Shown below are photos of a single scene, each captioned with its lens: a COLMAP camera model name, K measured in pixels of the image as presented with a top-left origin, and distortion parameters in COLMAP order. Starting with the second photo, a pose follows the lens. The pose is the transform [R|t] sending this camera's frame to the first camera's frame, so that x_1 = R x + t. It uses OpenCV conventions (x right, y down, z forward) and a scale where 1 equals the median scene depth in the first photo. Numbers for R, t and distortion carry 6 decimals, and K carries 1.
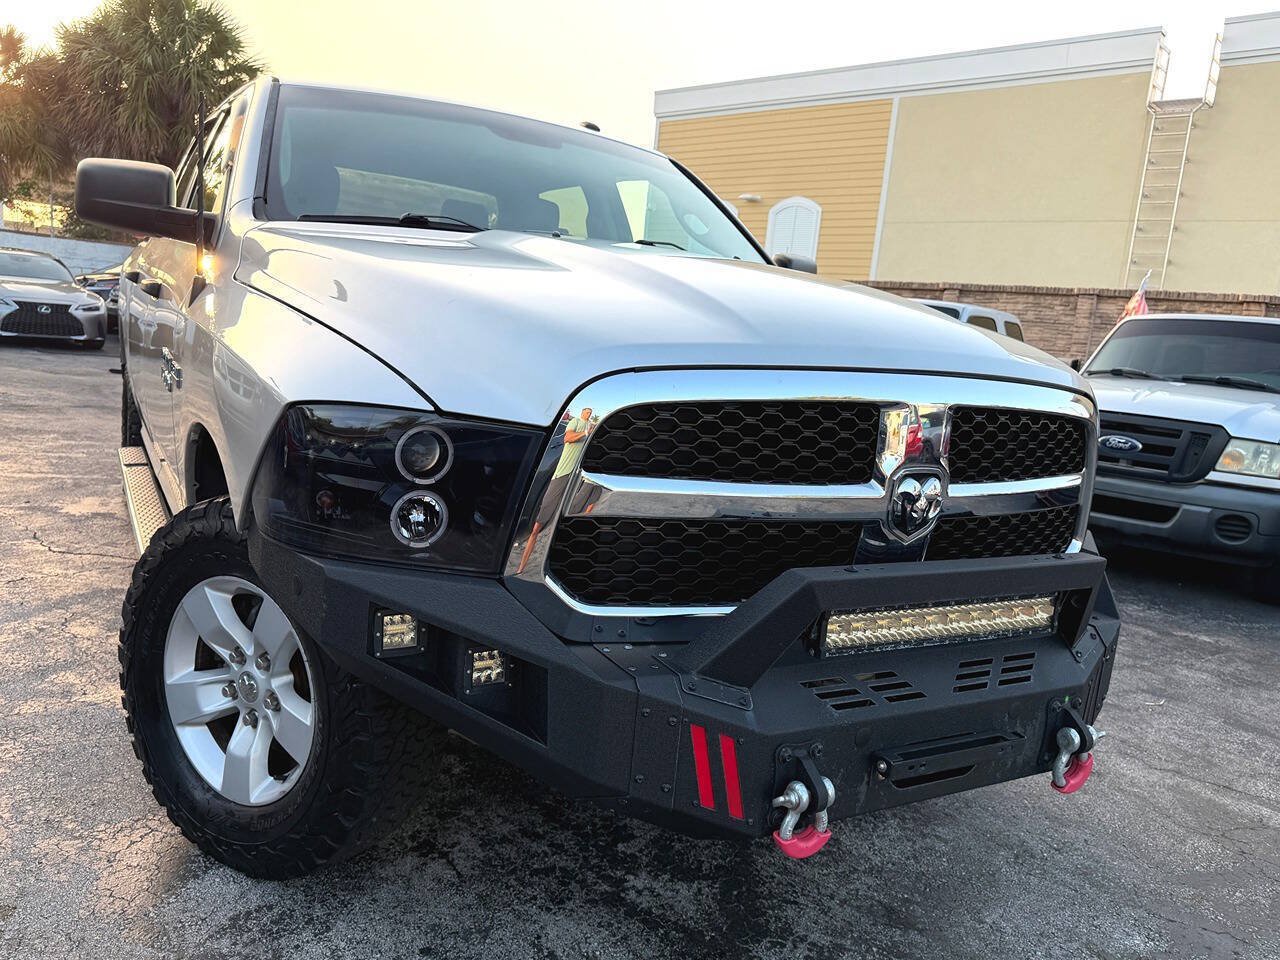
lens RADIAL K [[959.7, 0, 642.1], [0, 959.7, 483.6], [0, 0, 1]] dist [0.023413, -0.028205]
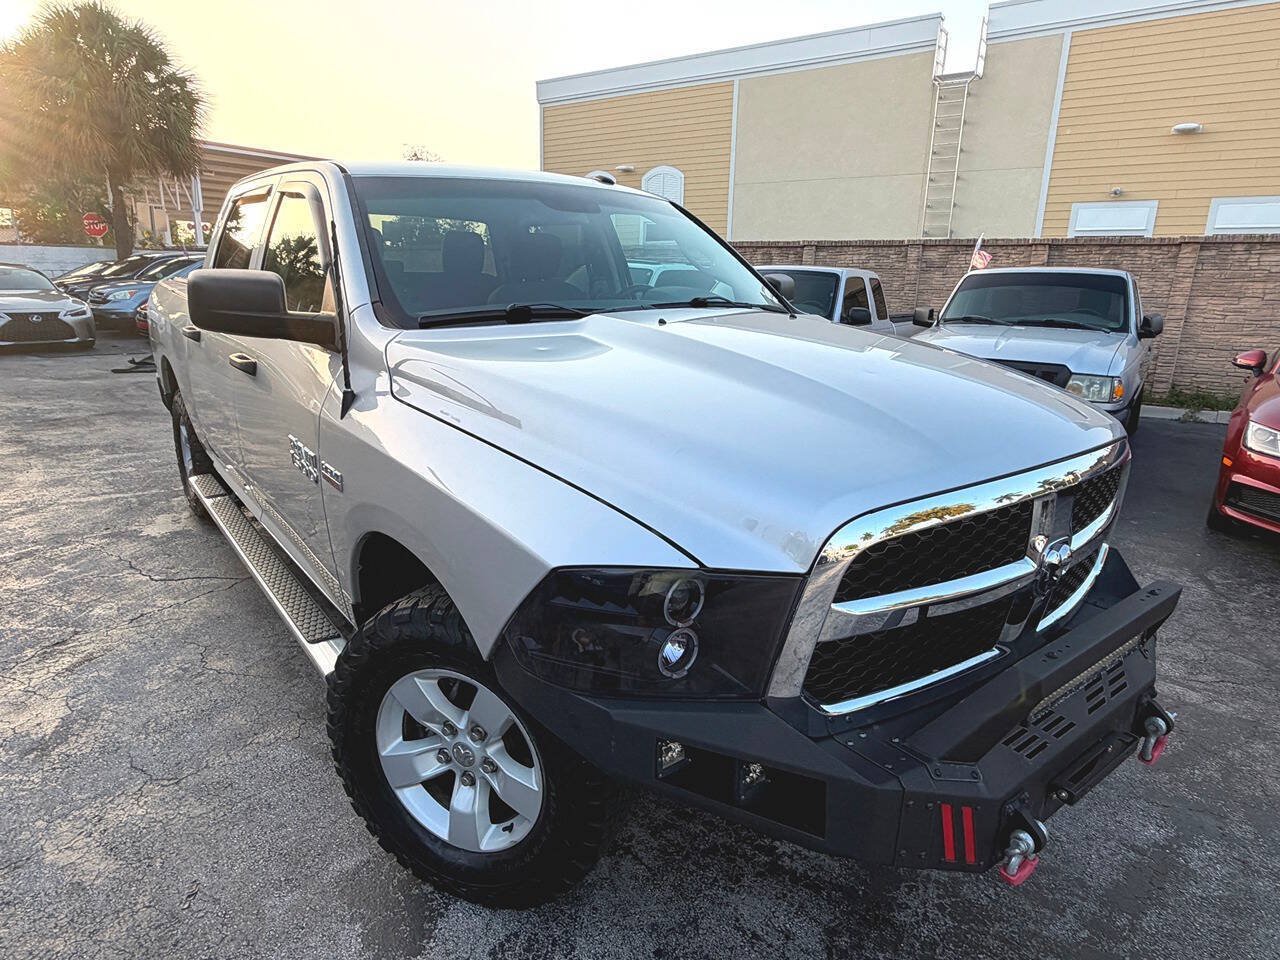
lens RADIAL K [[751.7, 0, 640.0], [0, 751.7, 480.0], [0, 0, 1]] dist [0.003312, -0.000463]
pose [[0.987640, -0.107551, 0.114022, -0.099579], [0.094091, 0.988606, 0.117498, -0.076215], [-0.125359, -0.105318, 0.986506, 0.042187]]
